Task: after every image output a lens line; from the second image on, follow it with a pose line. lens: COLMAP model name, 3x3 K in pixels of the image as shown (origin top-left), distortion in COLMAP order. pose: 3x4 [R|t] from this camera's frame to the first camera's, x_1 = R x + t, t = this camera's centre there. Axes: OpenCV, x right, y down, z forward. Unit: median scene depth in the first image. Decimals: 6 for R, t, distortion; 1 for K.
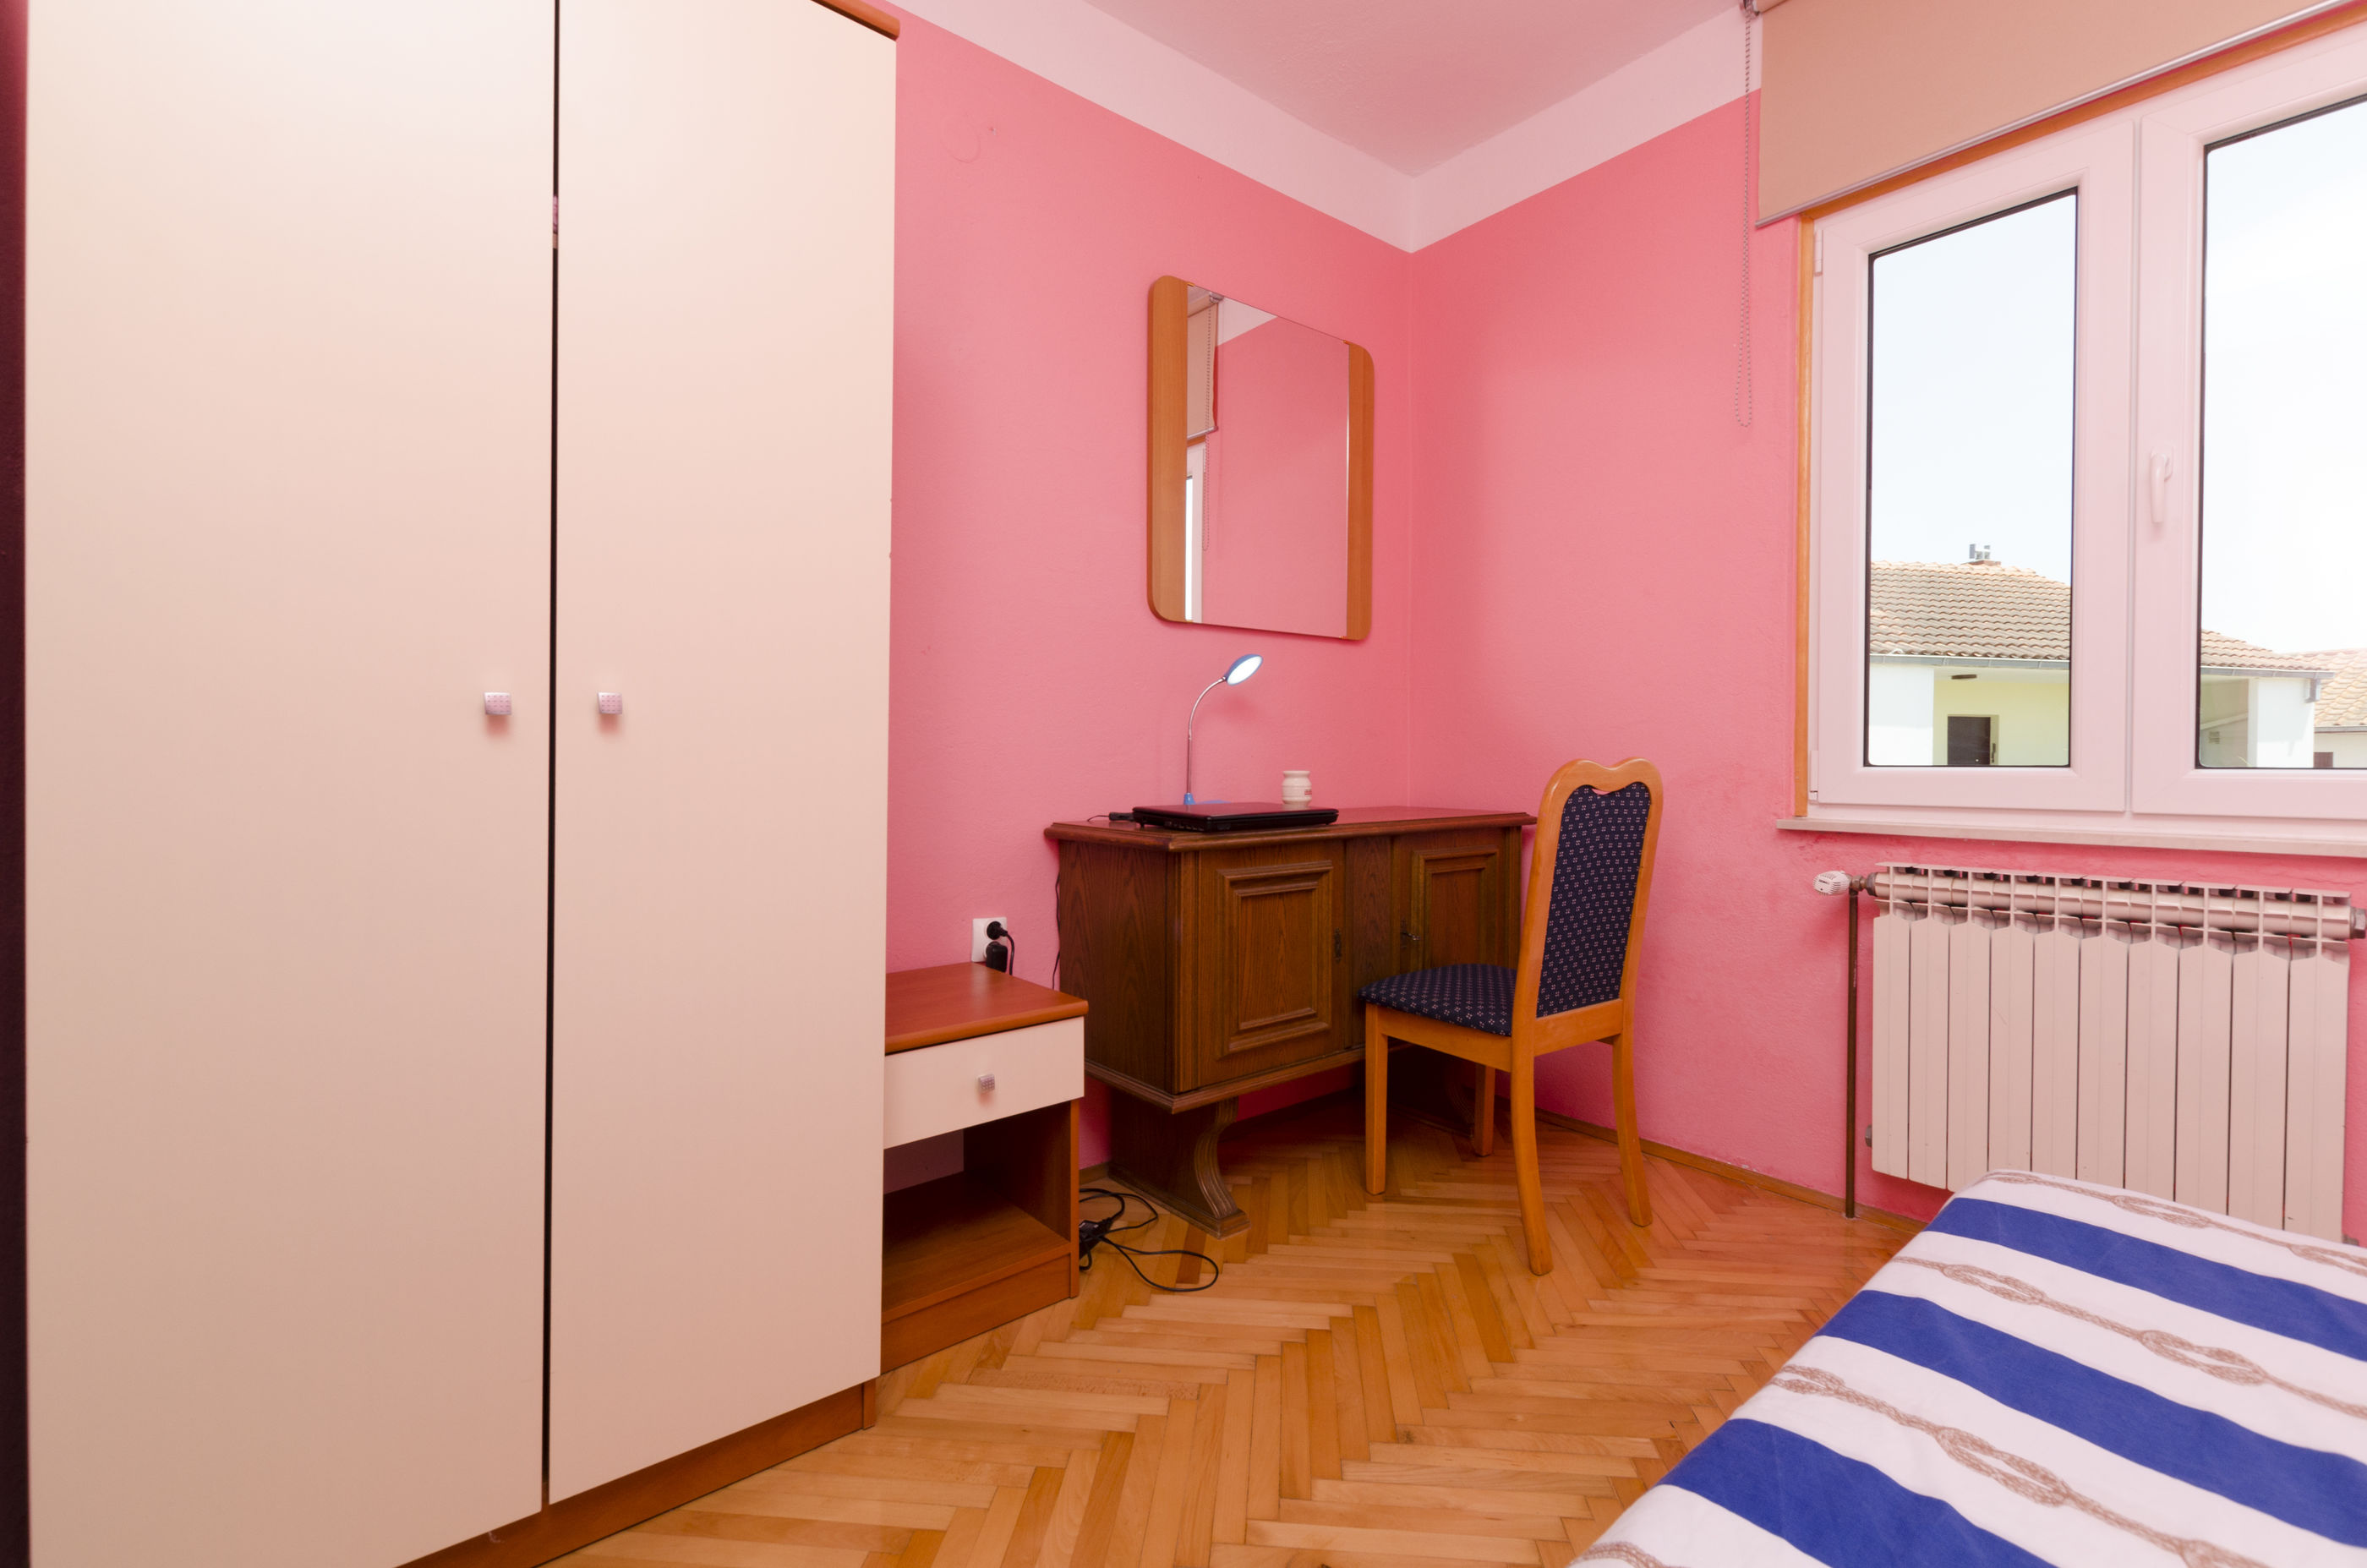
lens RADIAL K [[1006.2, 0, 1197.7], [0, 1006.2, 790.8], [0, 0, 1]] dist [-0.005716, -0.000391]
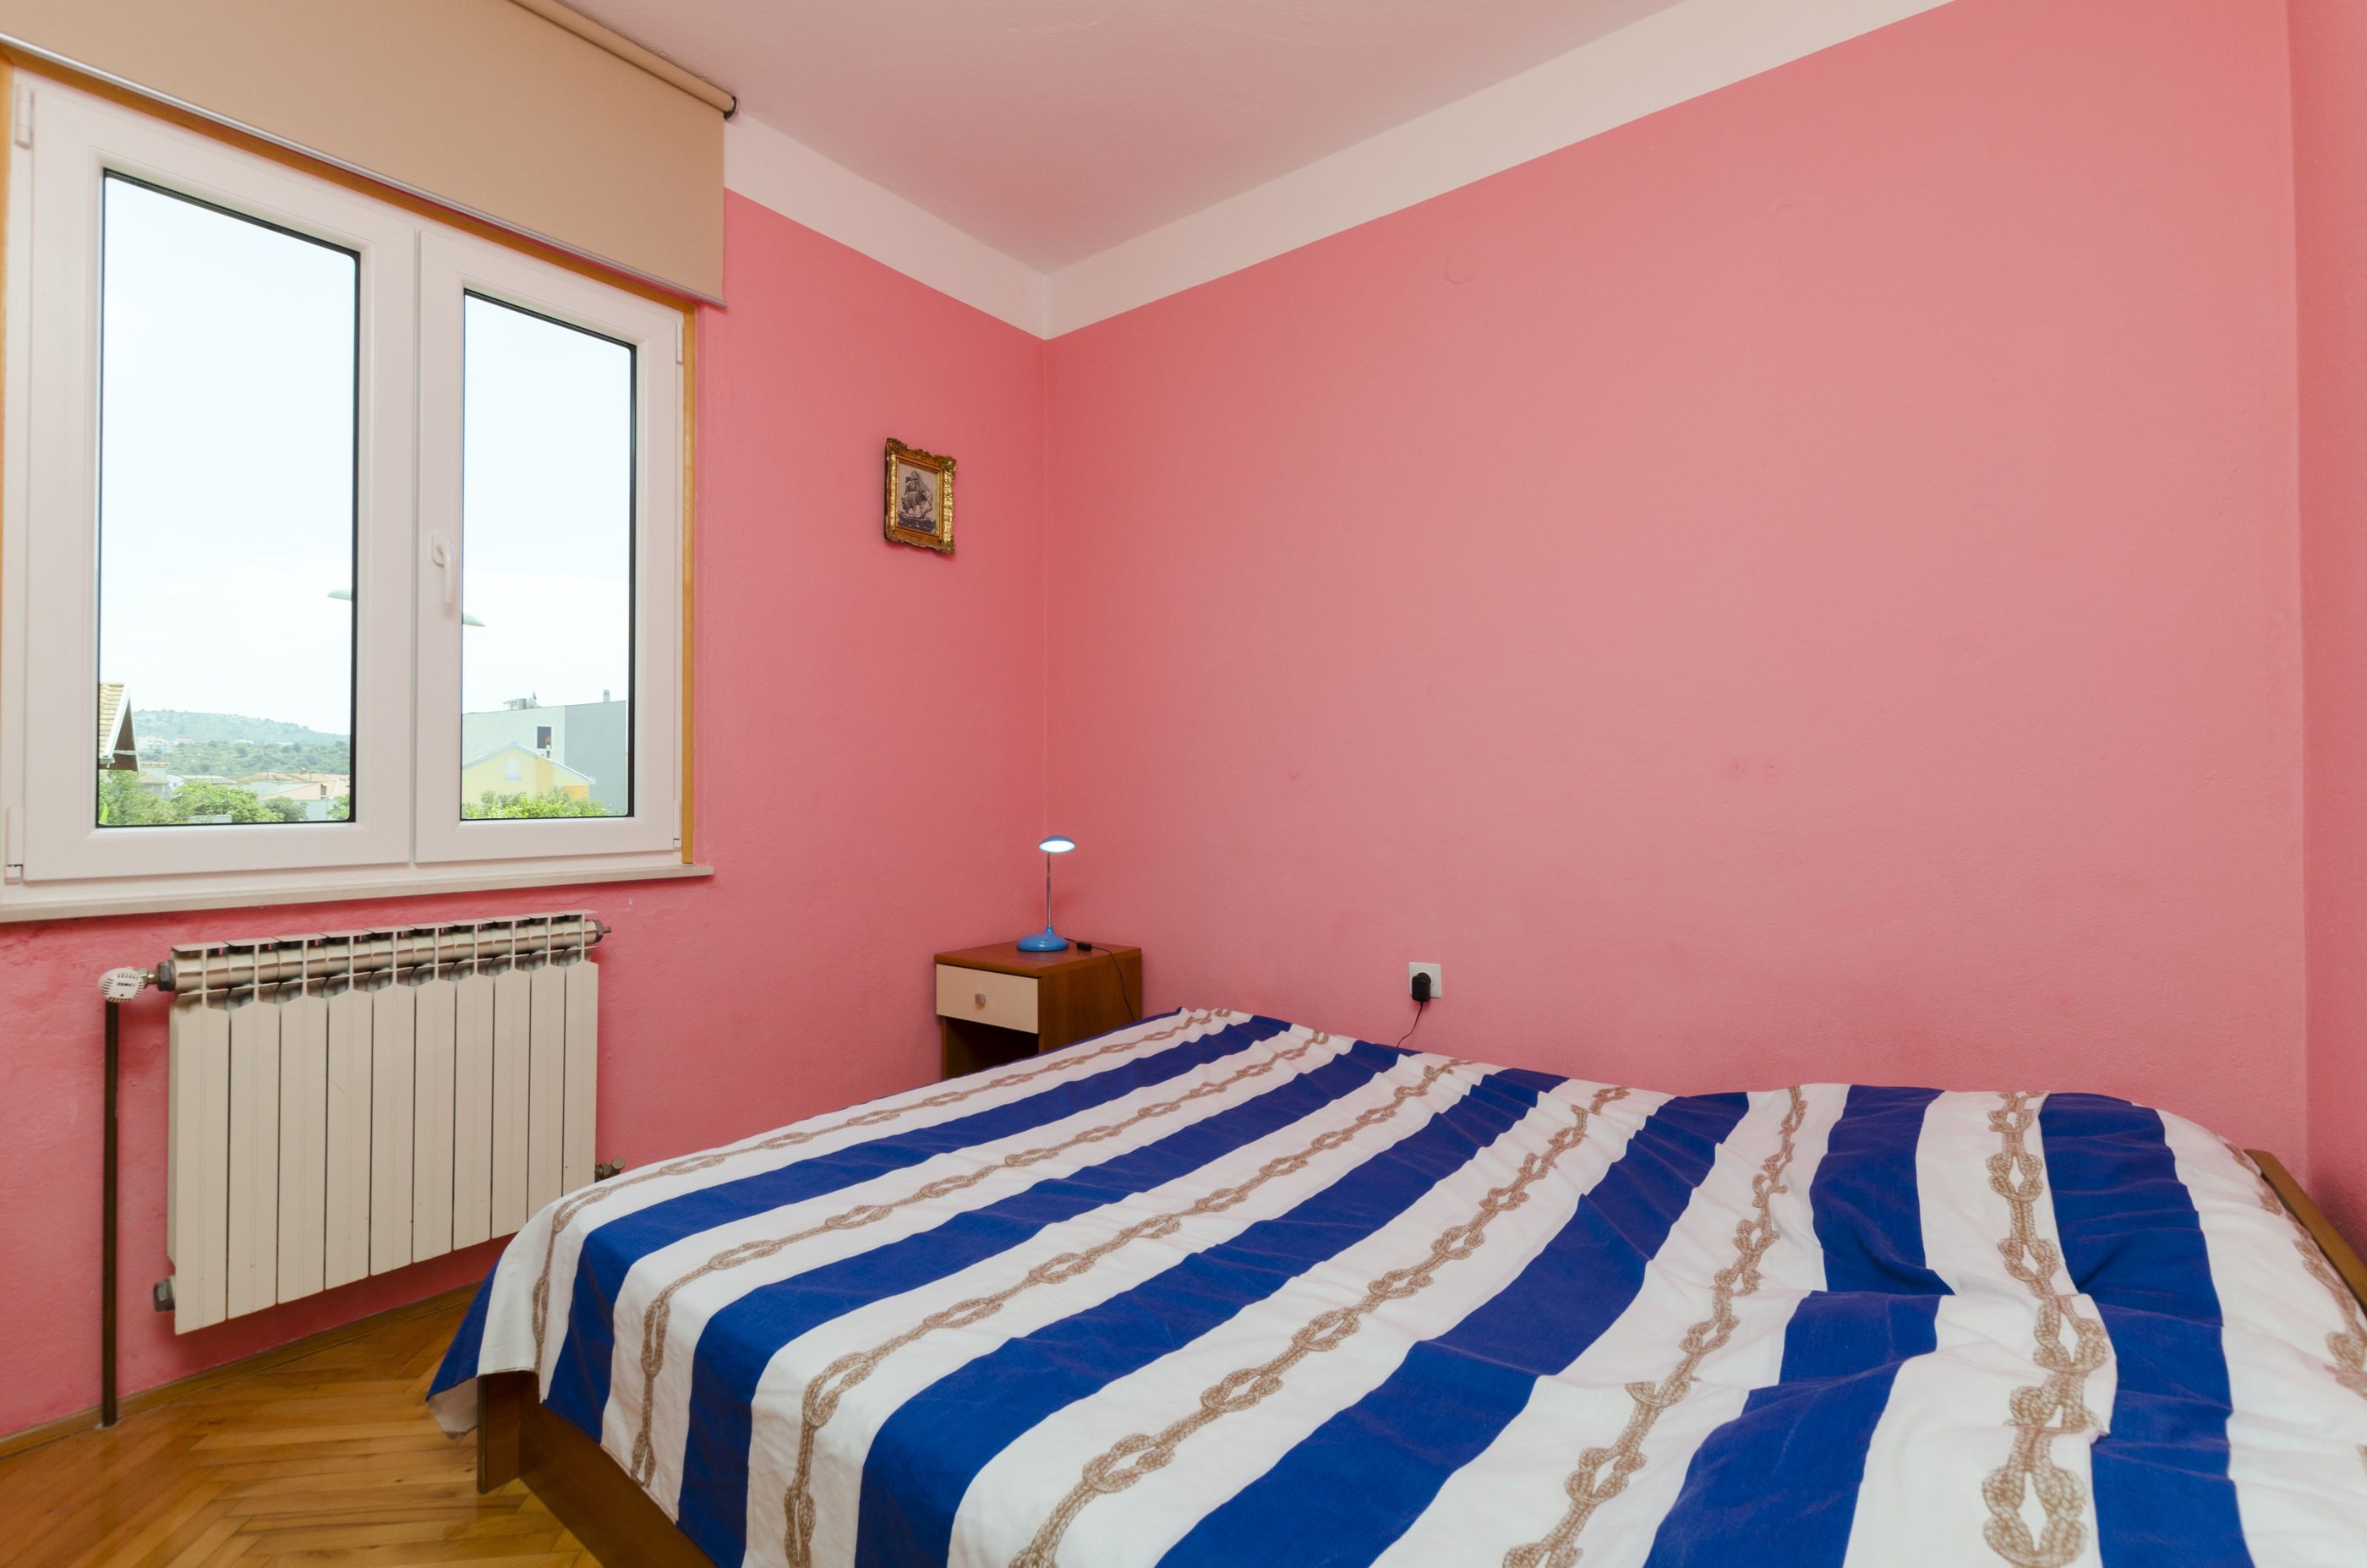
lens RADIAL K [[1006.2, 0, 1198.7], [0, 1006.2, 783.7], [0, 0, 1]] dist [-0.005716, -0.000391]
pose [[-0.190365, 0.017782, 0.981552, -0.278916], [0.050198, 0.998704, -0.008357, -0.011278], [-0.980429, 0.047681, -0.191011, 0.405348]]
